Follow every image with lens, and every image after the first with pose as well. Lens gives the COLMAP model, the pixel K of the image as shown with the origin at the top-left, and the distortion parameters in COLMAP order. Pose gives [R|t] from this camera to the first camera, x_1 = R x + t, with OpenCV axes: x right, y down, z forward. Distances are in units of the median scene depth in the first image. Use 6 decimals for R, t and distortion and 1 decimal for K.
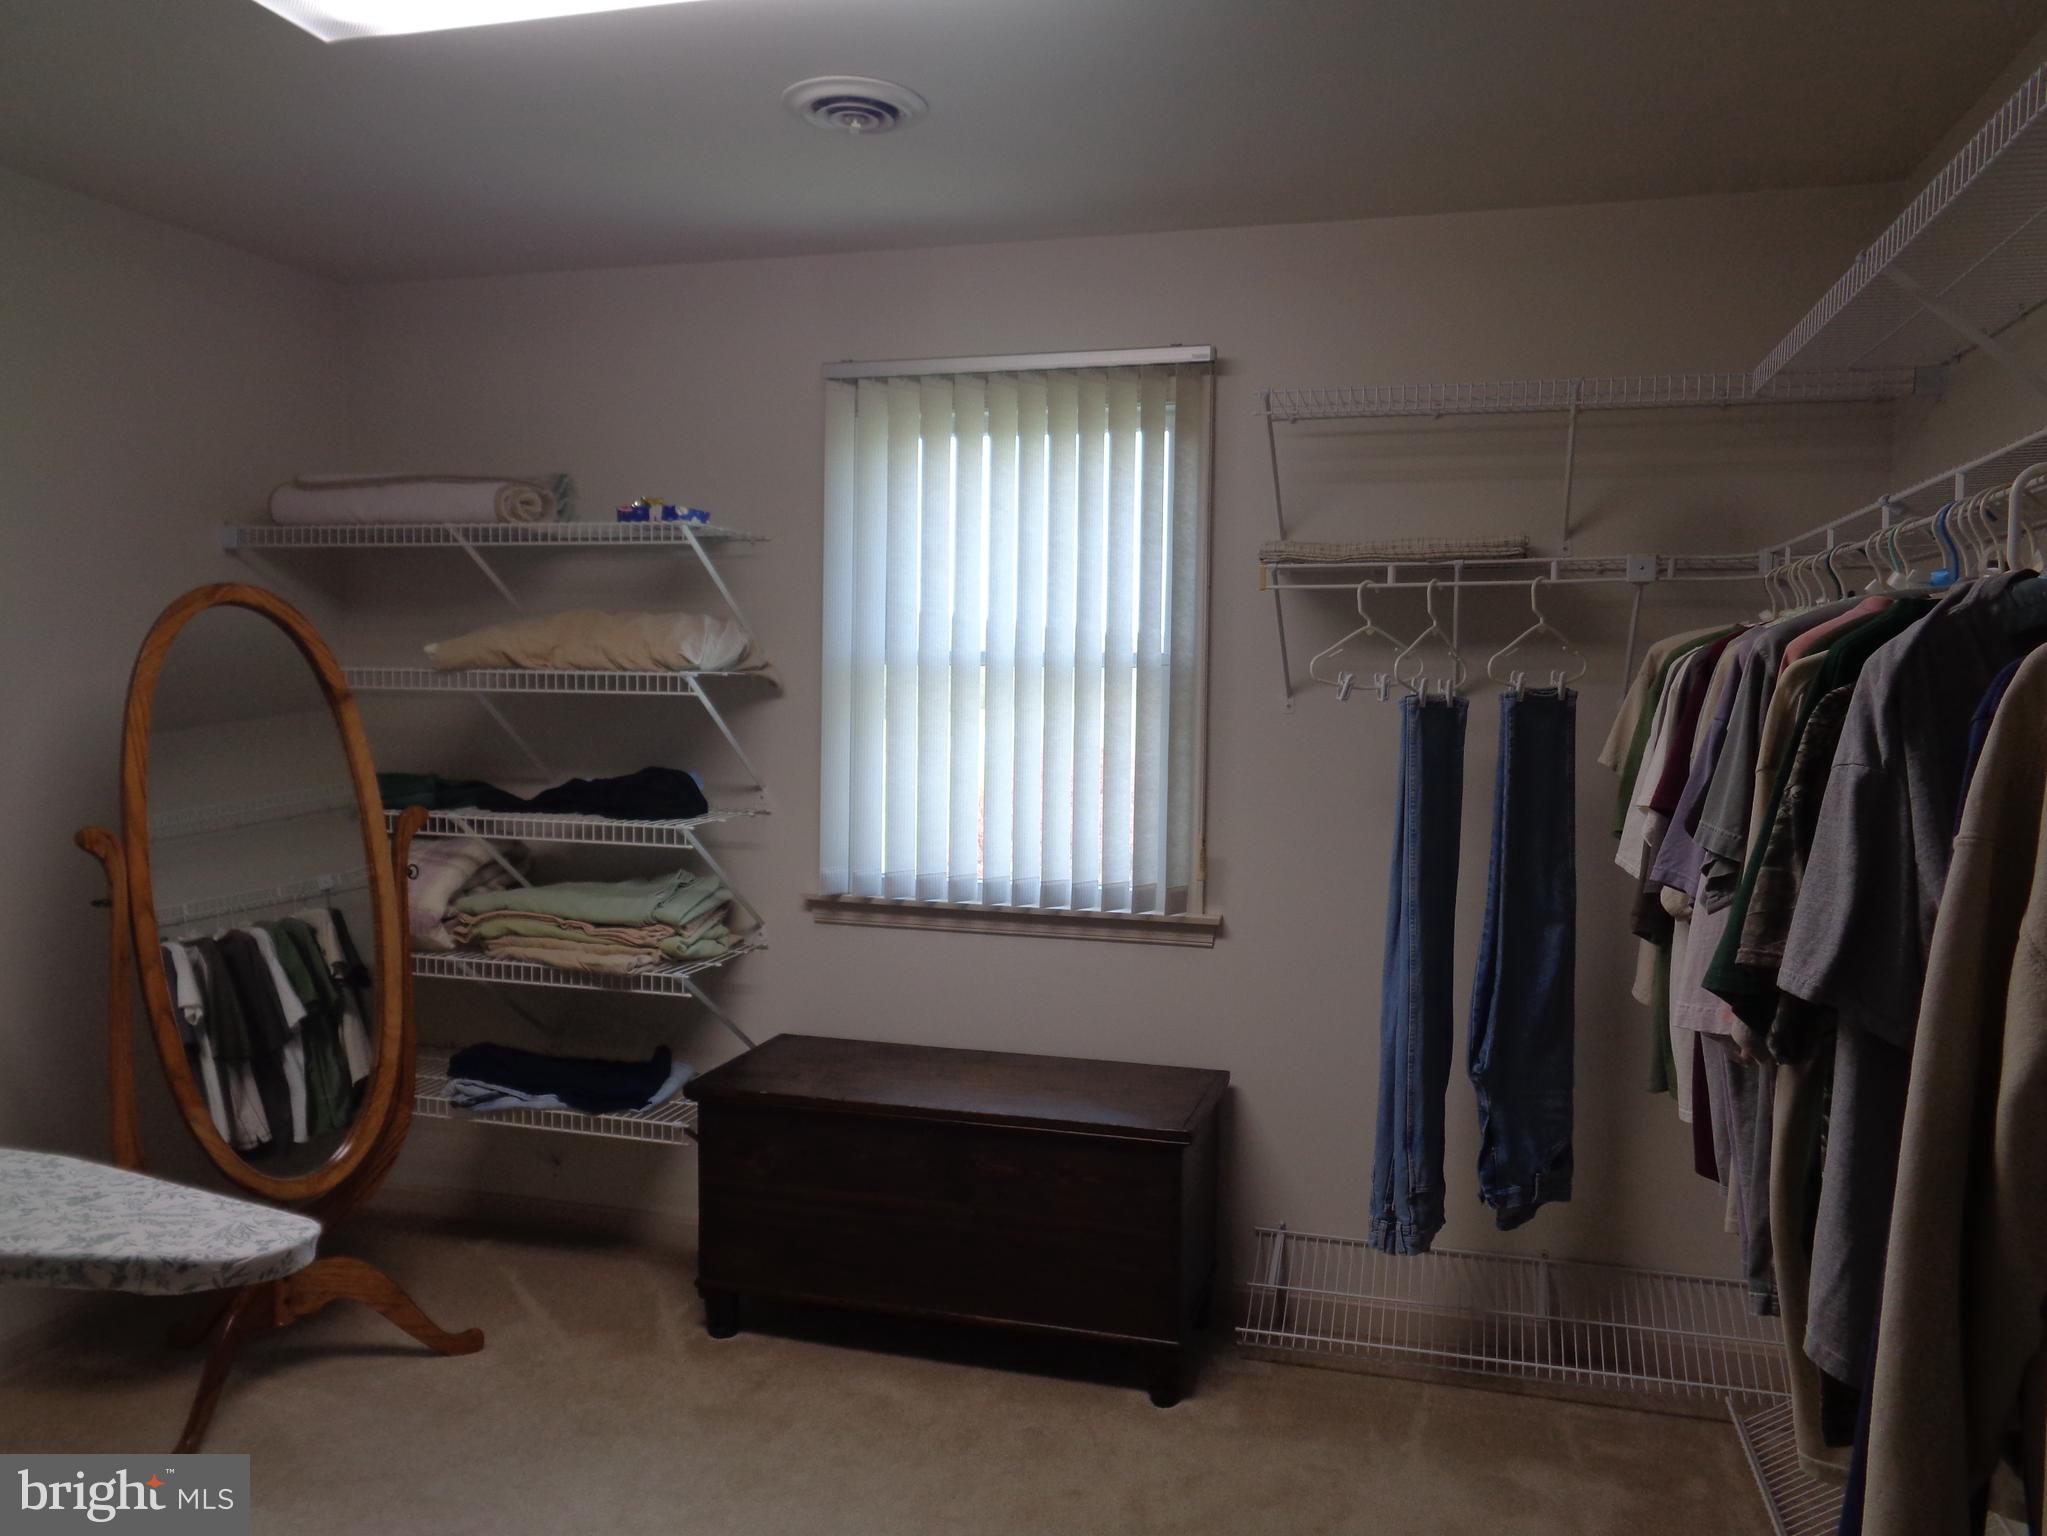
lens RADIAL K [[1539.1, 0, 1036.7], [0, 1539.1, 767.2], [0, 0, 1]] dist [0.007860, 0.004681]
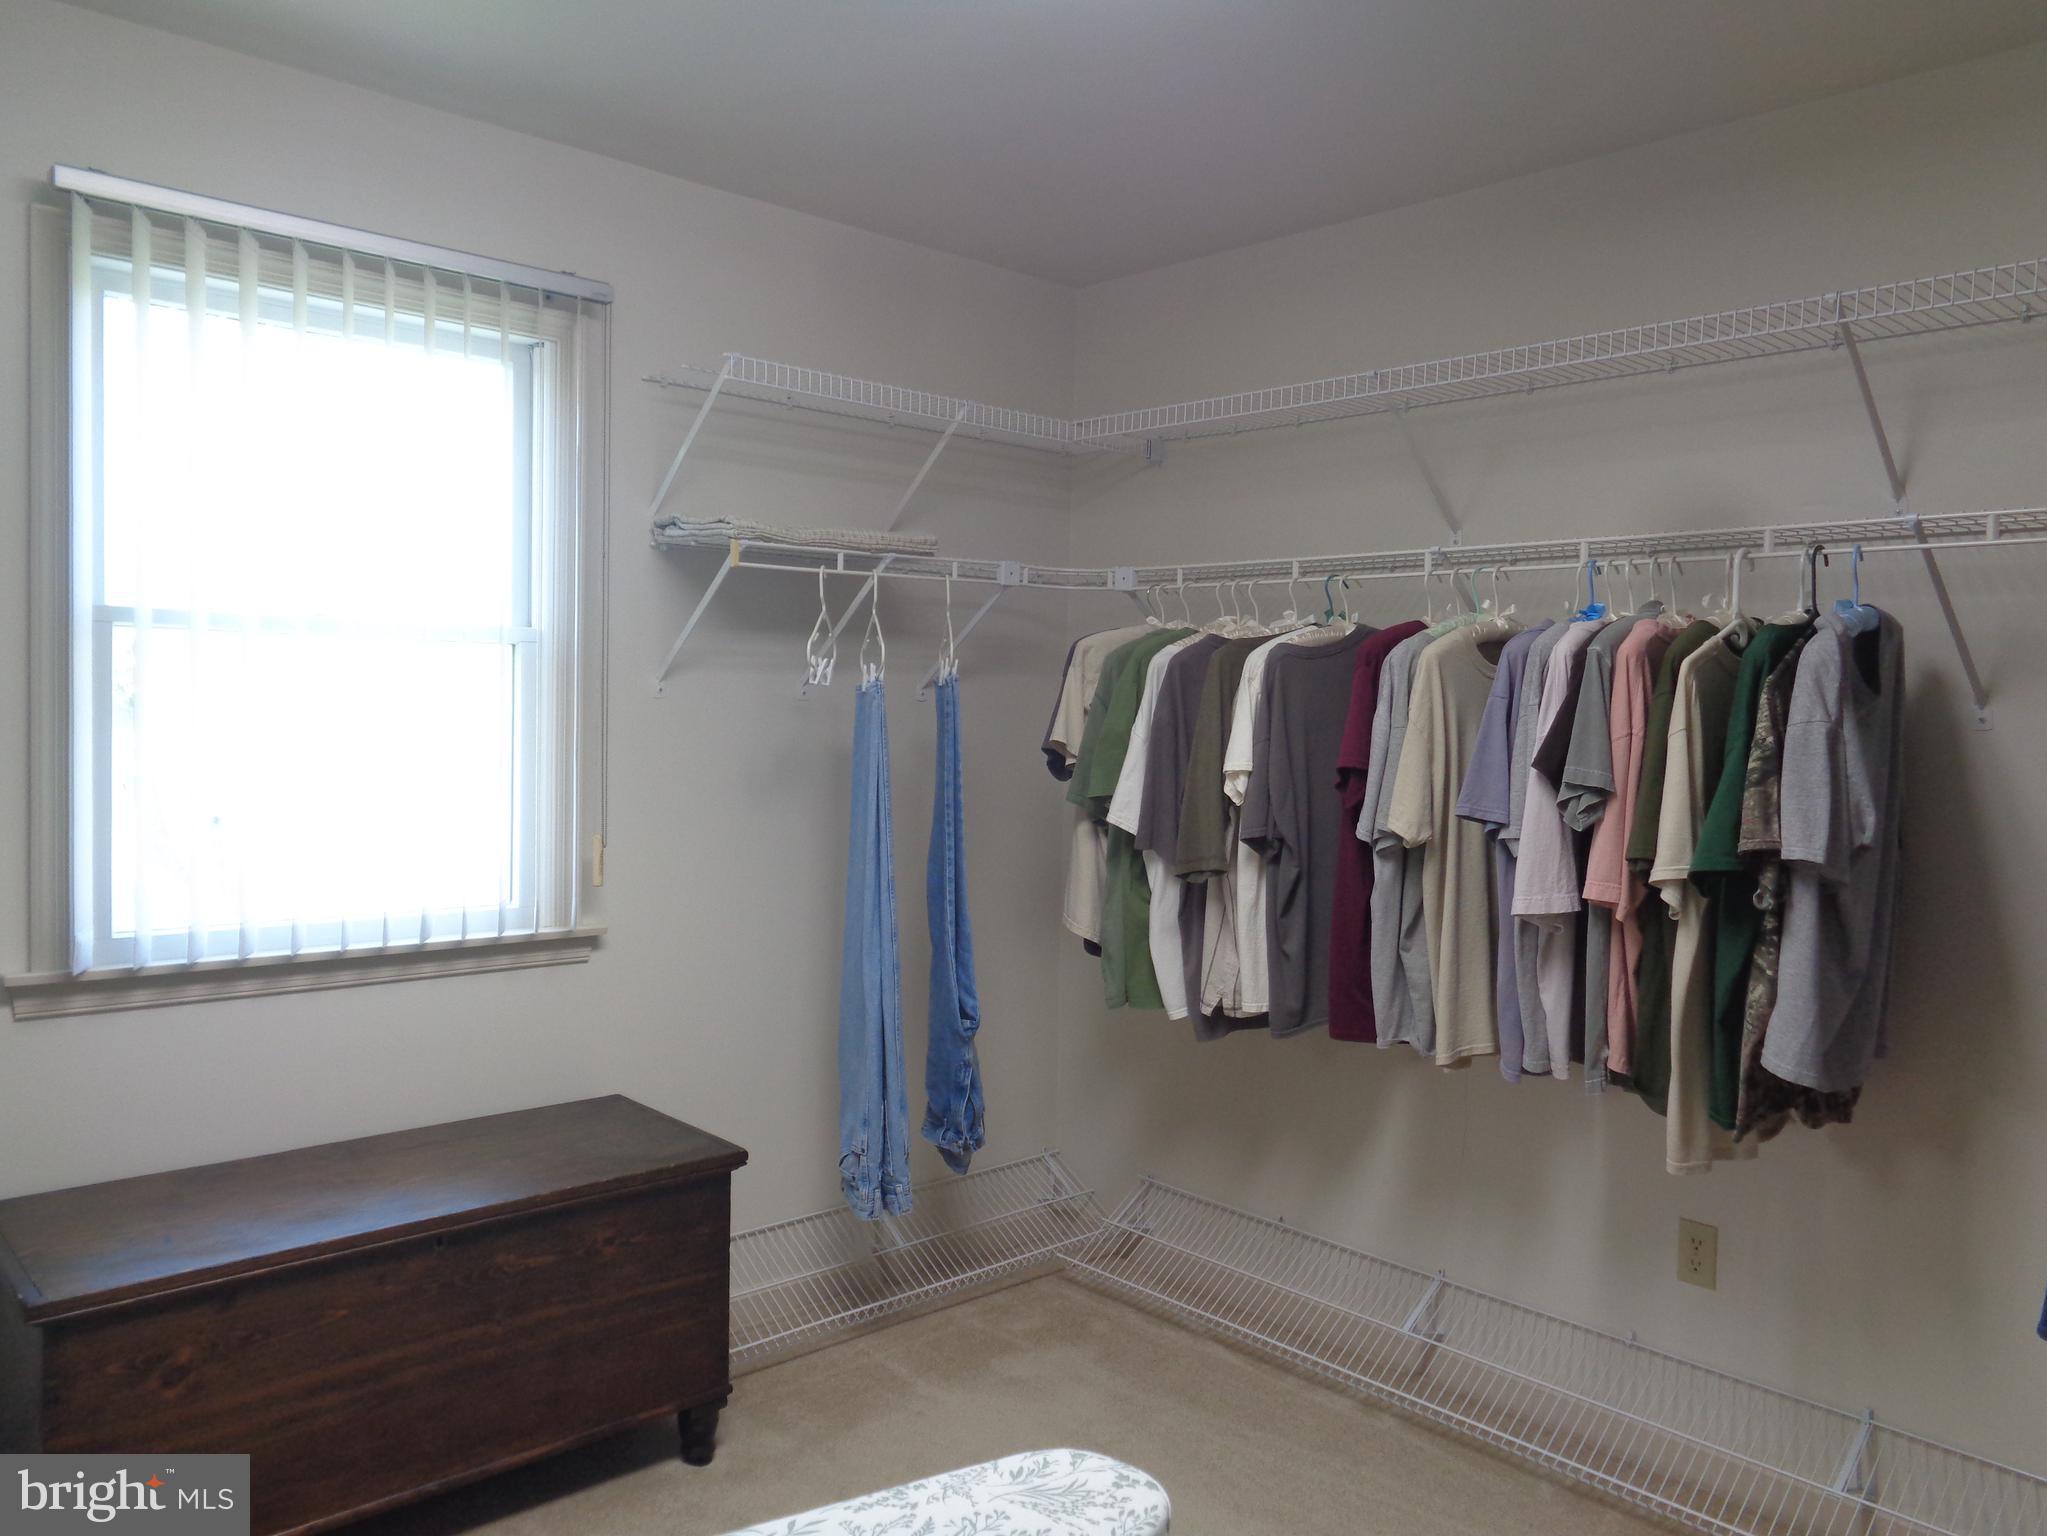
lens RADIAL K [[1539.1, 0, 1036.1], [0, 1539.1, 766.7], [0, 0, 1]] dist [0.007860, 0.004681]
pose [[0.516446, -0.038654, 0.855447, -0.578557], [0.029138, 0.999195, 0.027559, -0.013763], [-0.855824, 0.010693, 0.517156, 0.362159]]
